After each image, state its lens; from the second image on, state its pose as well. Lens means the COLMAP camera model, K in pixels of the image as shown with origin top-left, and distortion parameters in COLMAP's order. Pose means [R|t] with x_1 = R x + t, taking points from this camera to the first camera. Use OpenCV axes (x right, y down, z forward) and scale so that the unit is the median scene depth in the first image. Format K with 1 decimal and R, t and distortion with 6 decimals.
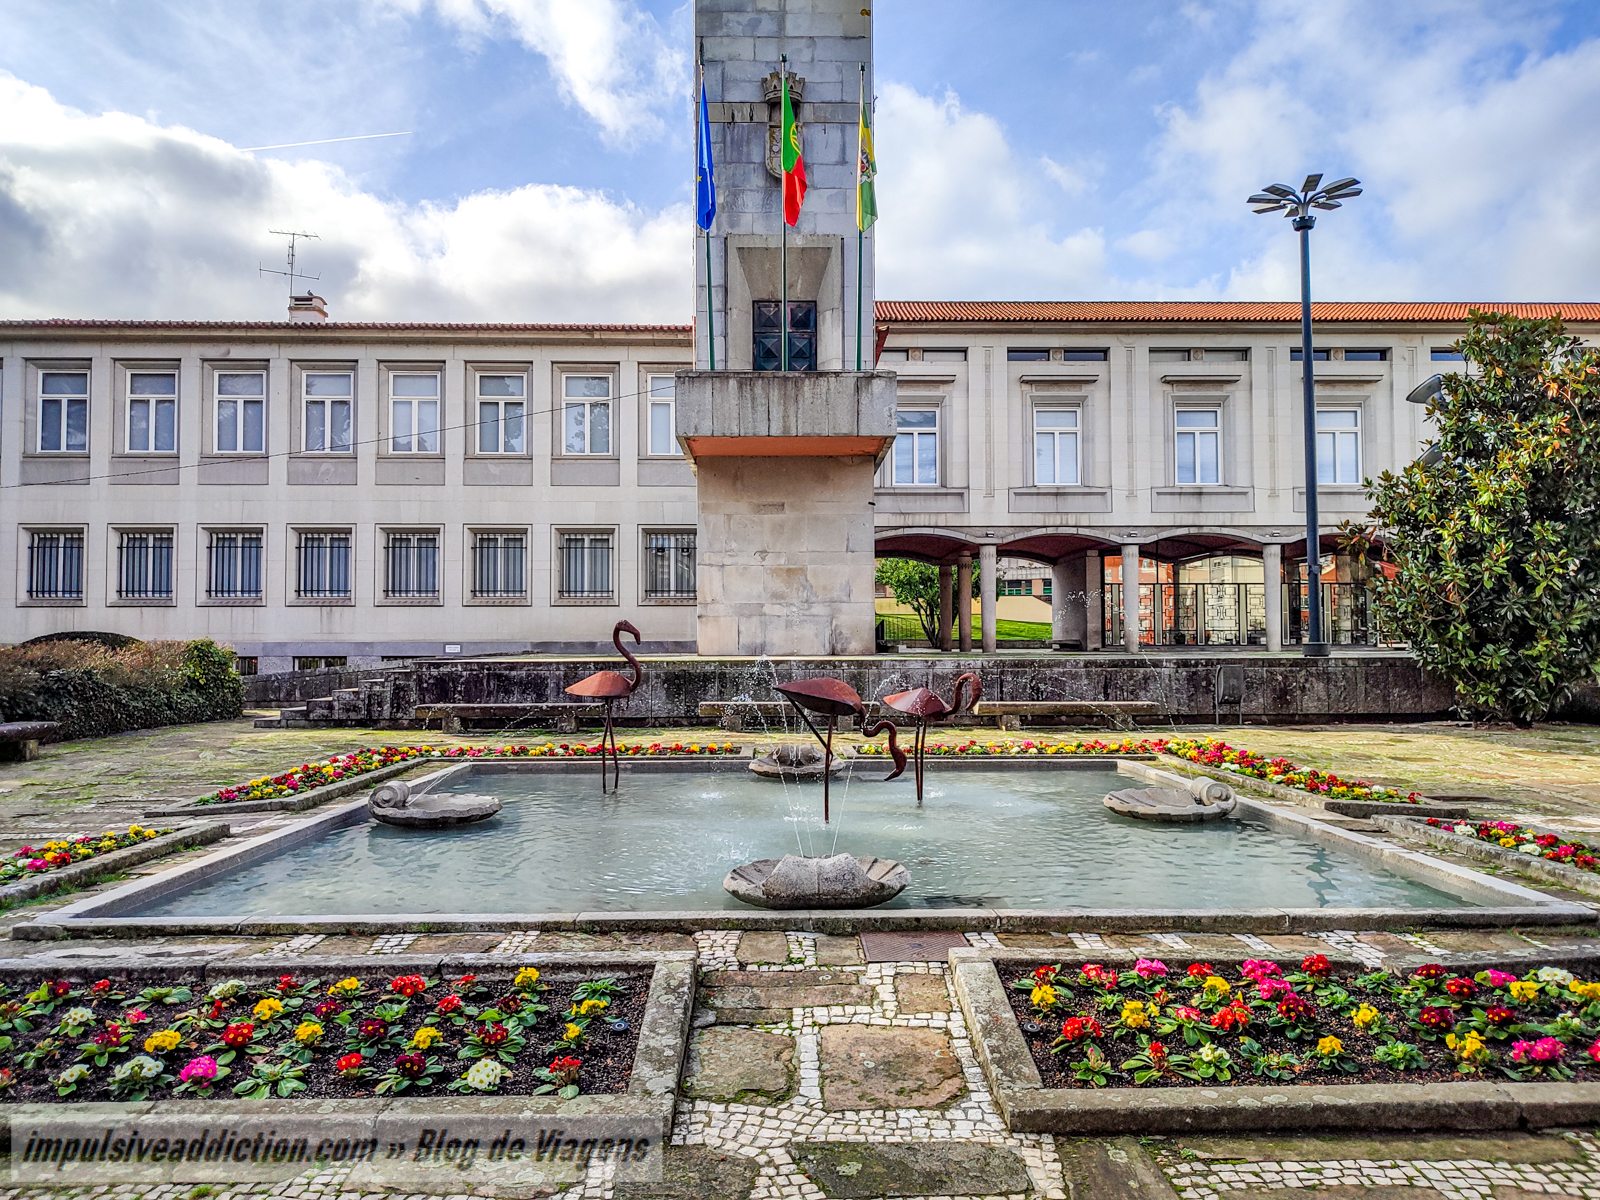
lens RADIAL K [[1162.6, 0, 800.0], [0, 1162.6, 600.0], [0, 0, 1]] dist [0.058087, -0.097878]
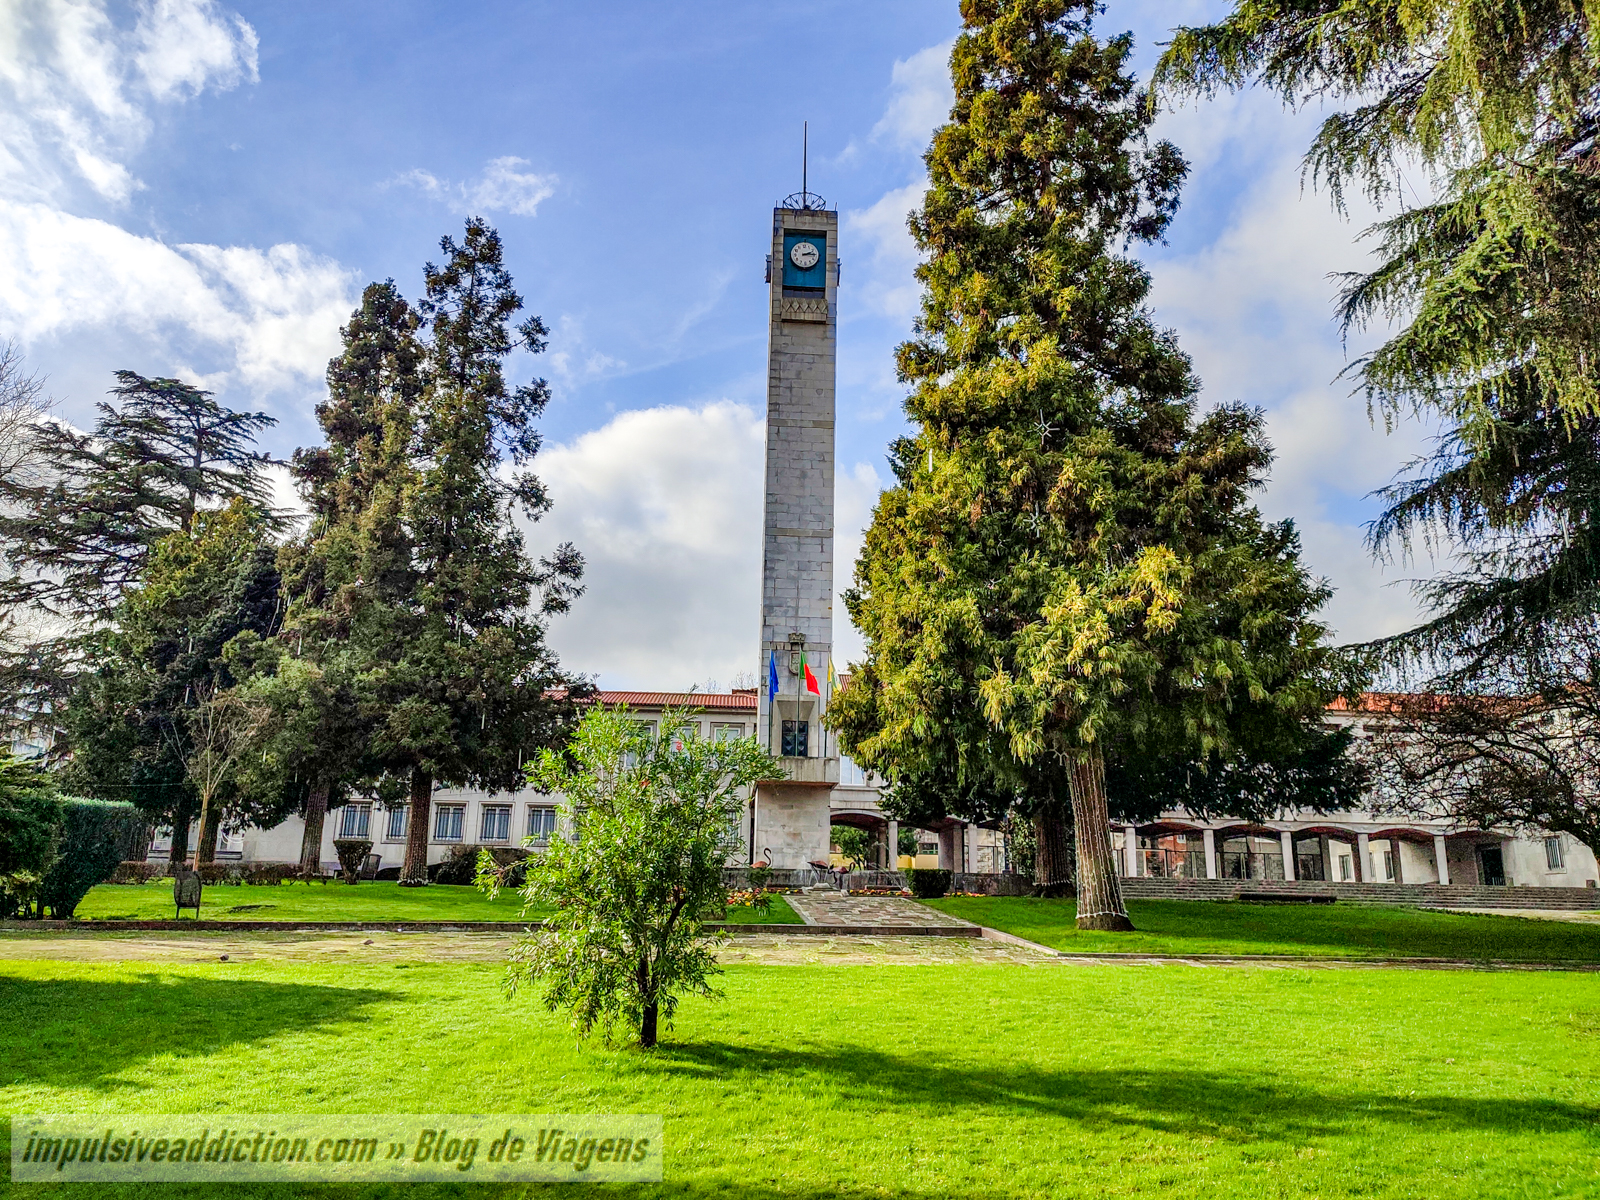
lens RADIAL K [[1162.6, 0, 800.0], [0, 1162.6, 600.0], [0, 0, 1]] dist [0.058087, -0.097878]
pose [[0.998742, 0.034517, 0.036361, -0.100072], [-0.025760, 0.975504, -0.218469, 0.027192], [-0.043011, 0.217257, 0.975166, -1.421879]]
